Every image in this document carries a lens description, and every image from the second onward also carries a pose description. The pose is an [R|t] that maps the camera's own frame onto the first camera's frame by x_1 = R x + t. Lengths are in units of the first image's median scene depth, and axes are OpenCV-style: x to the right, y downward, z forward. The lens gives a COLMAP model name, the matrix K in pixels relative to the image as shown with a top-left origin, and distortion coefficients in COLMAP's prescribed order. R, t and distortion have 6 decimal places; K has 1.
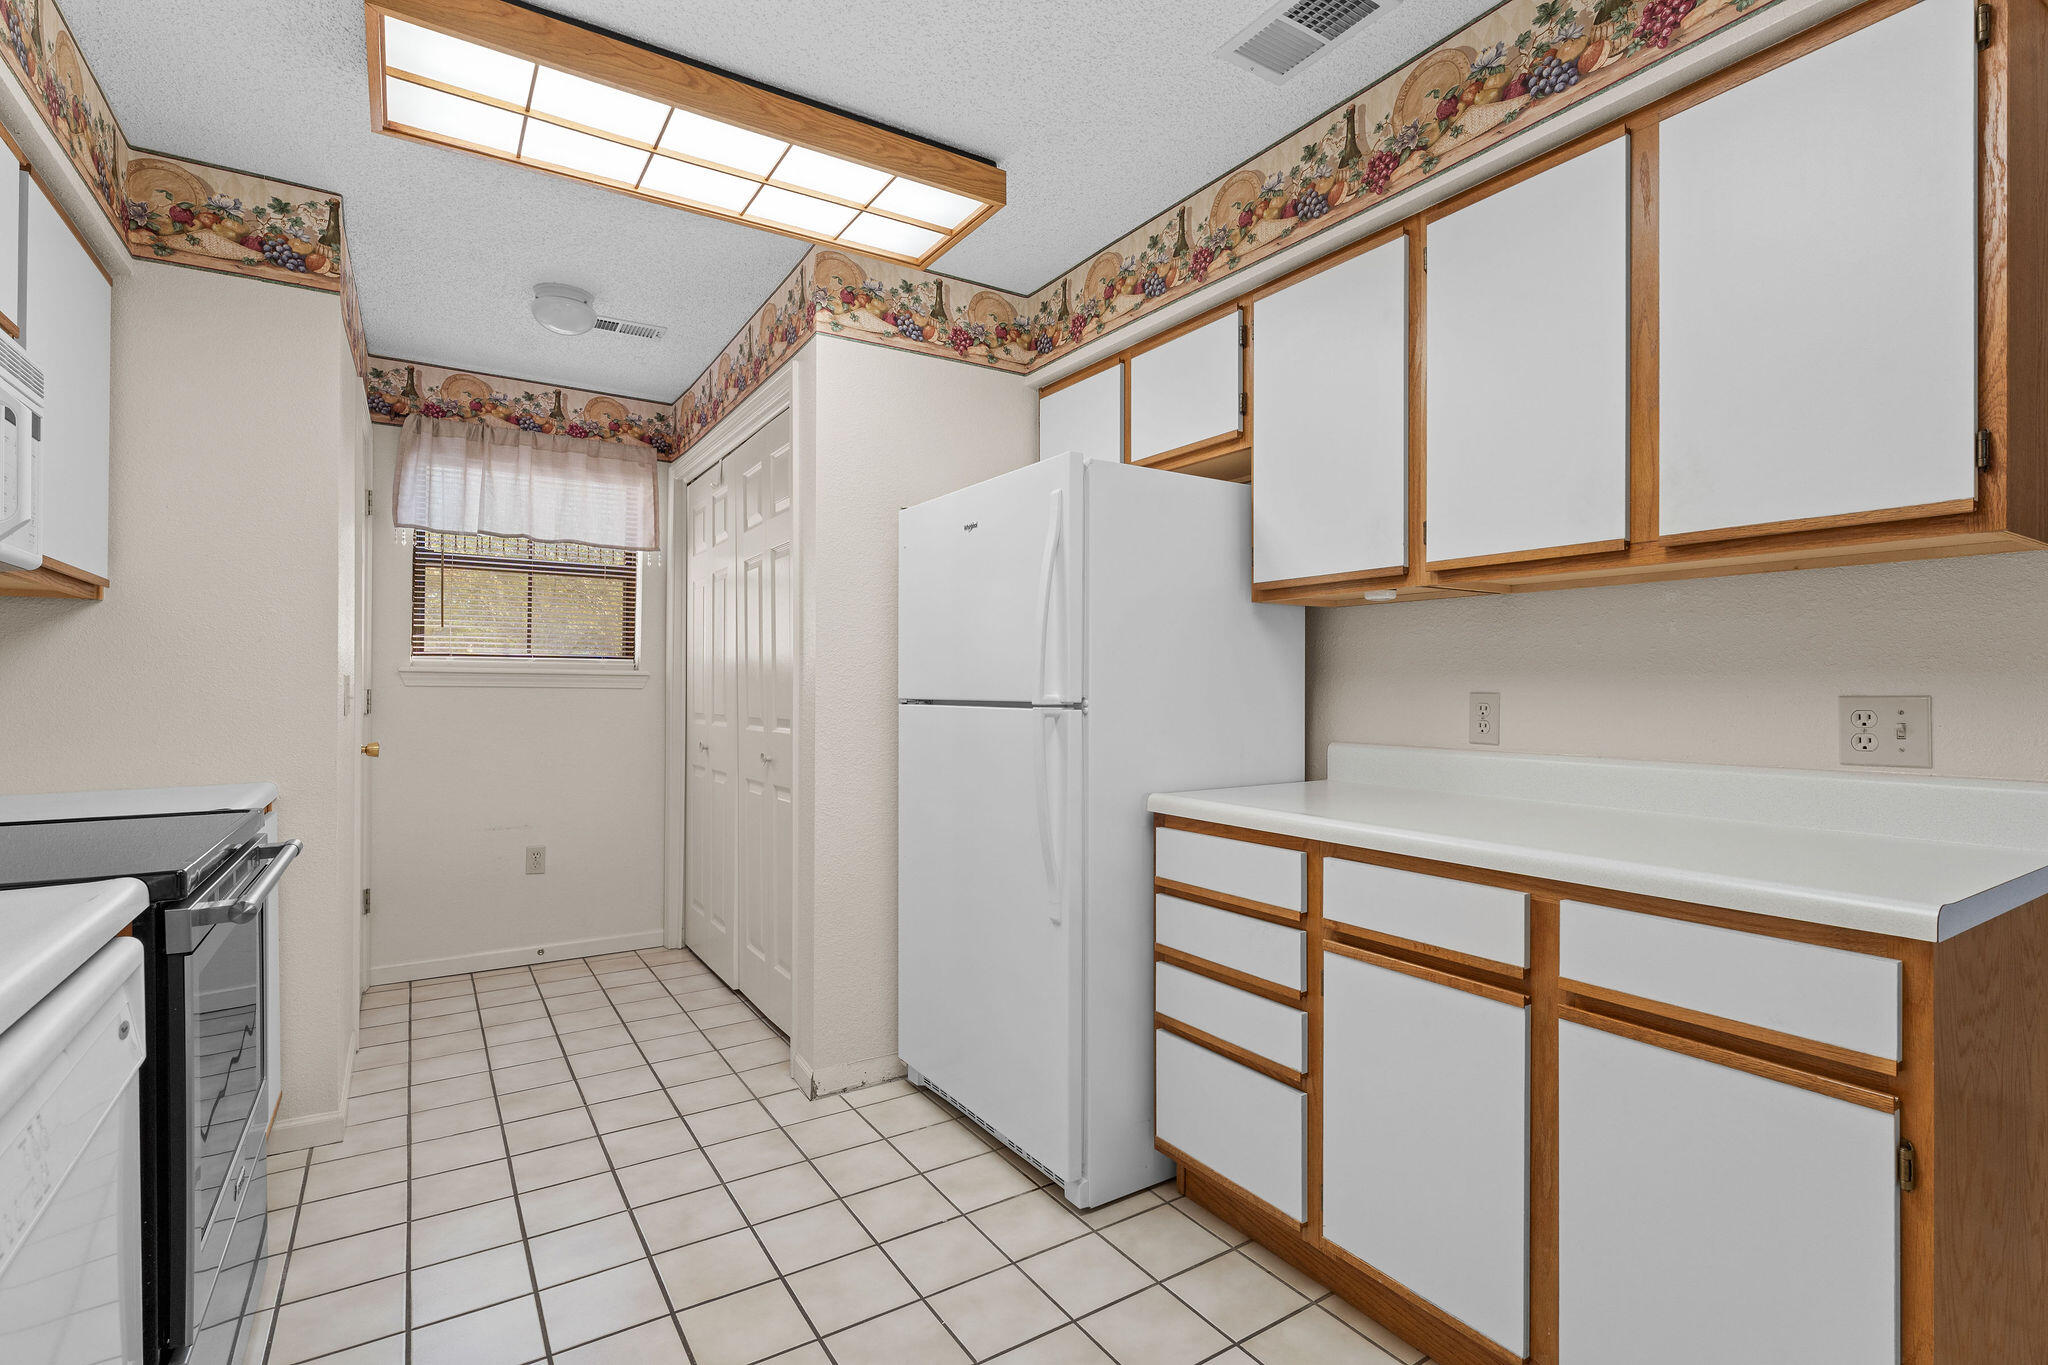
lens RADIAL K [[943.8, 0, 1015.1], [0, 943.8, 687.8], [0, 0, 1]] dist [-0.005681, -0.000516]
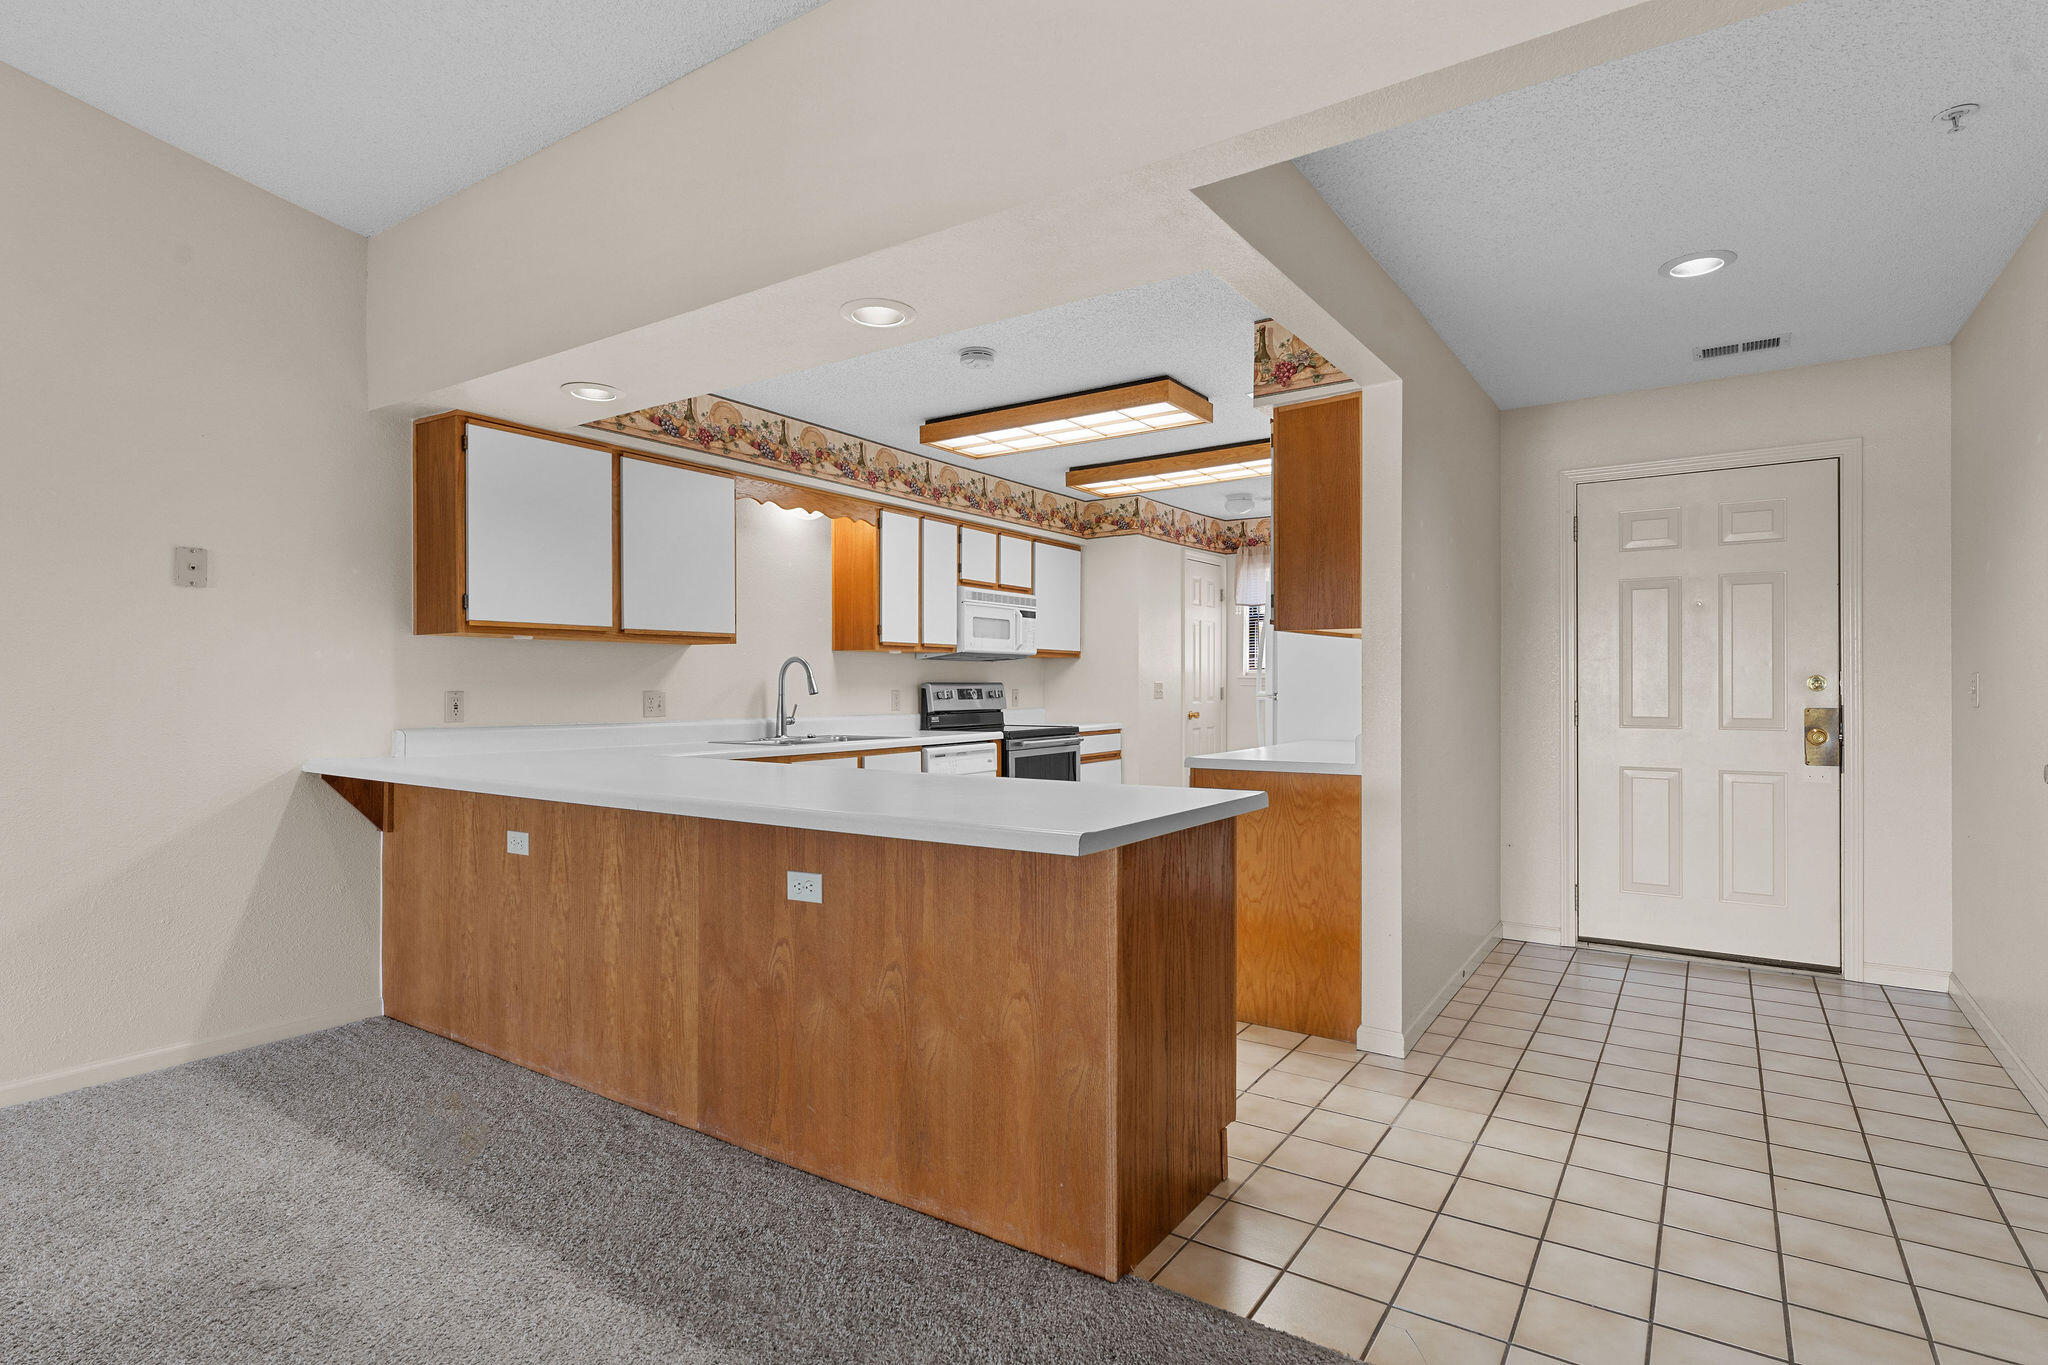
lens RADIAL K [[1033.9, 0, 1017.7], [0, 1033.9, 681.7], [0, 0, 1]] dist [0.002013, 0.000636]
pose [[0.392915, -0.003490, -0.919568, 1.185004], [0.004378, 0.999989, -0.001924, -0.008066], [0.919564, -0.003270, 0.392926, -0.280986]]
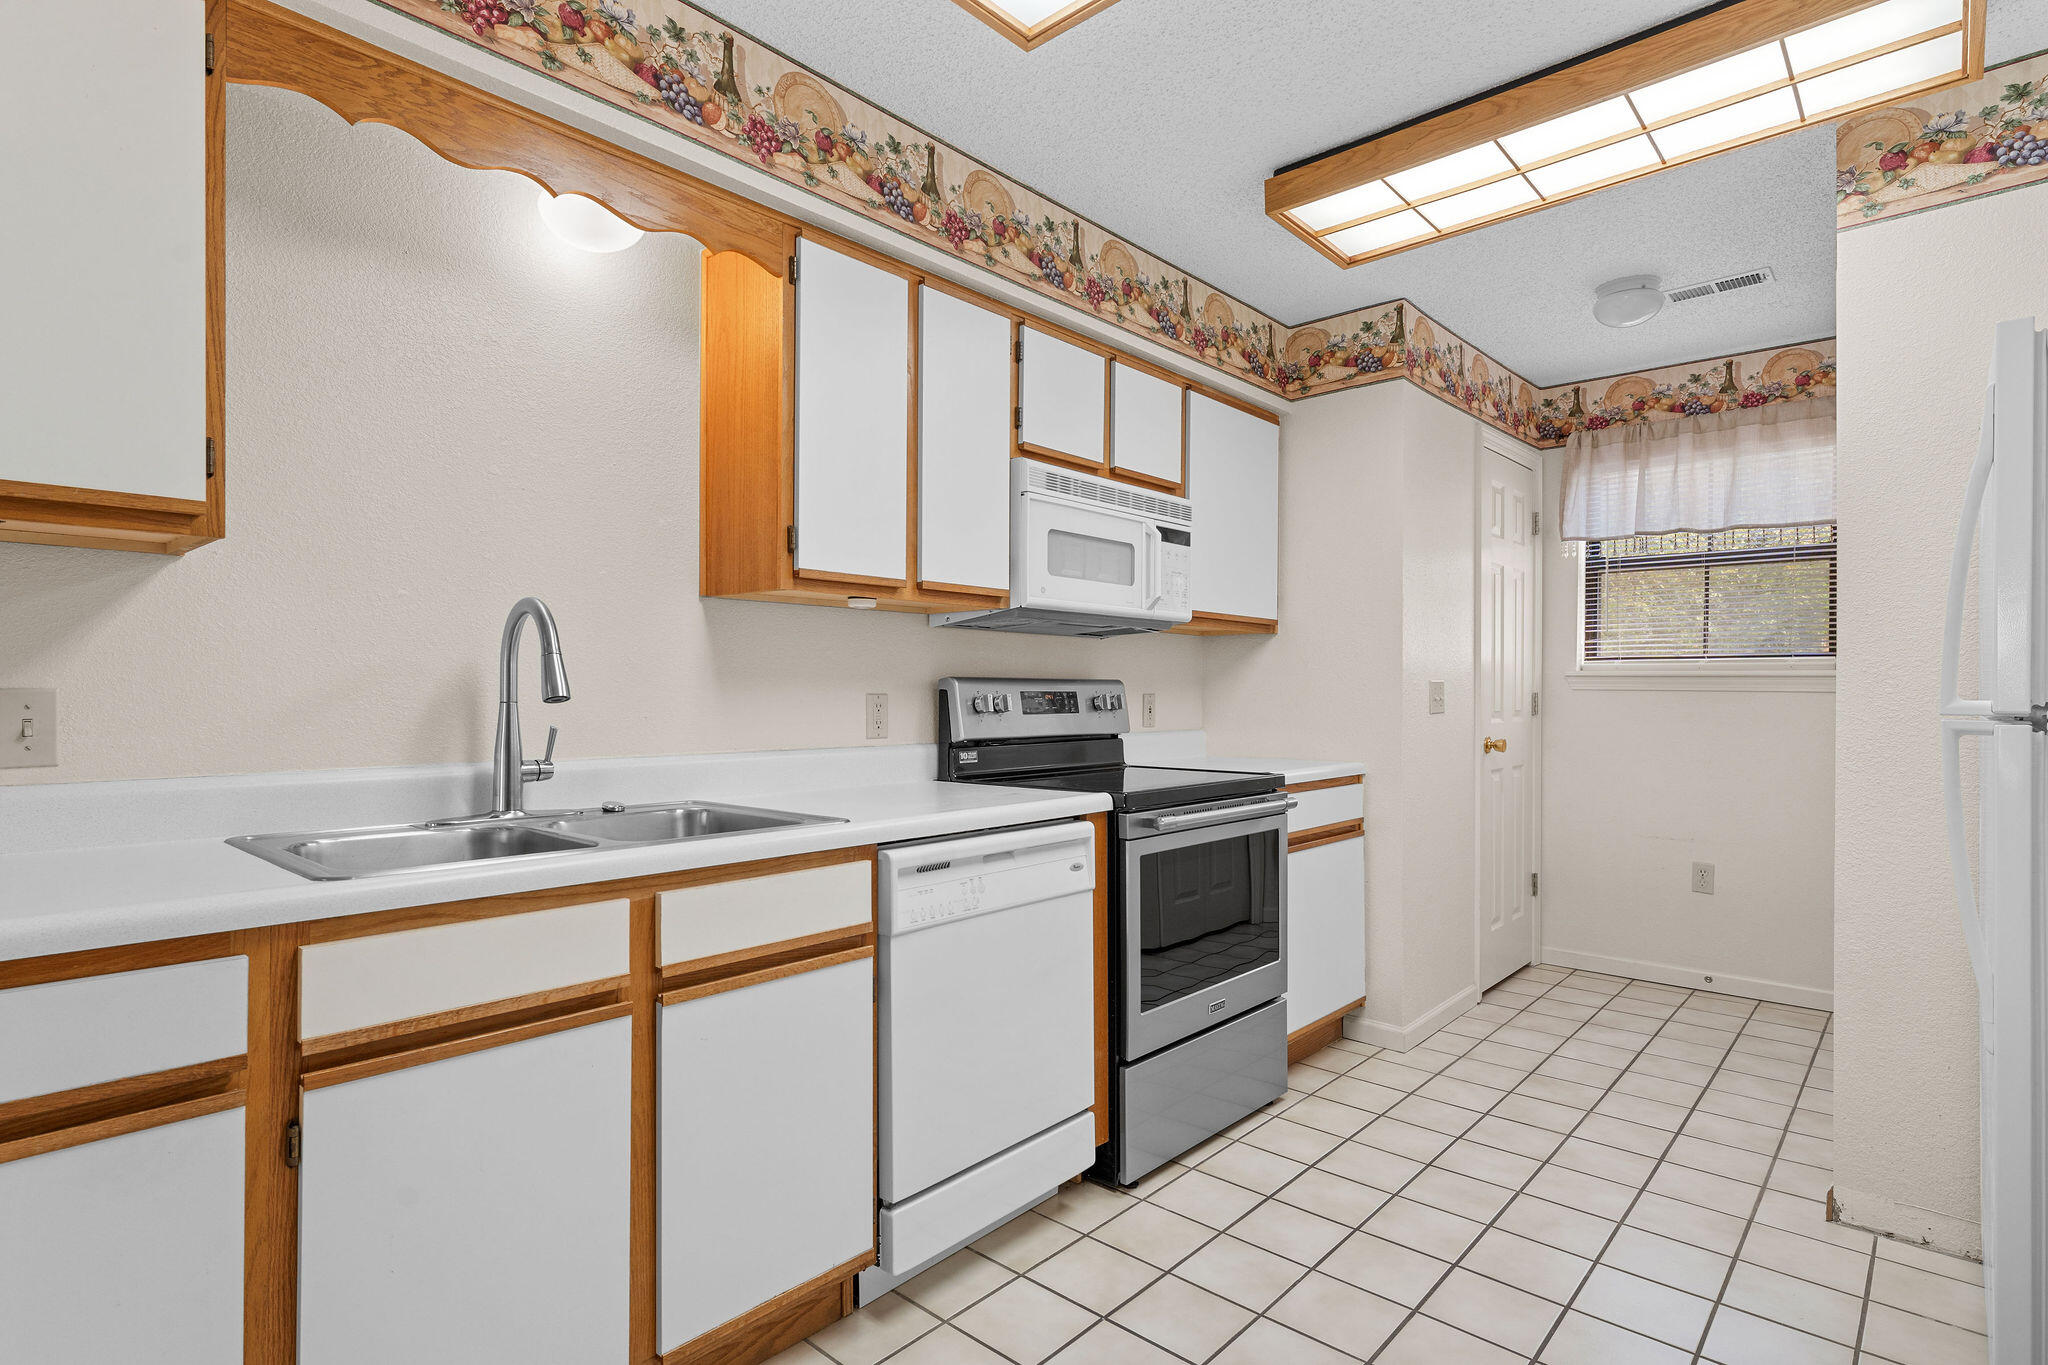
lens RADIAL K [[1033.9, 0, 1020.0], [0, 1033.9, 689.5], [0, 0, 1]] dist [0.002013, 0.000636]
pose [[0.259711, -0.002030, -0.965684, 0.327295], [0.000077, 0.999998, -0.002082, 0.000336], [0.965686, 0.000467, 0.259711, 0.099284]]
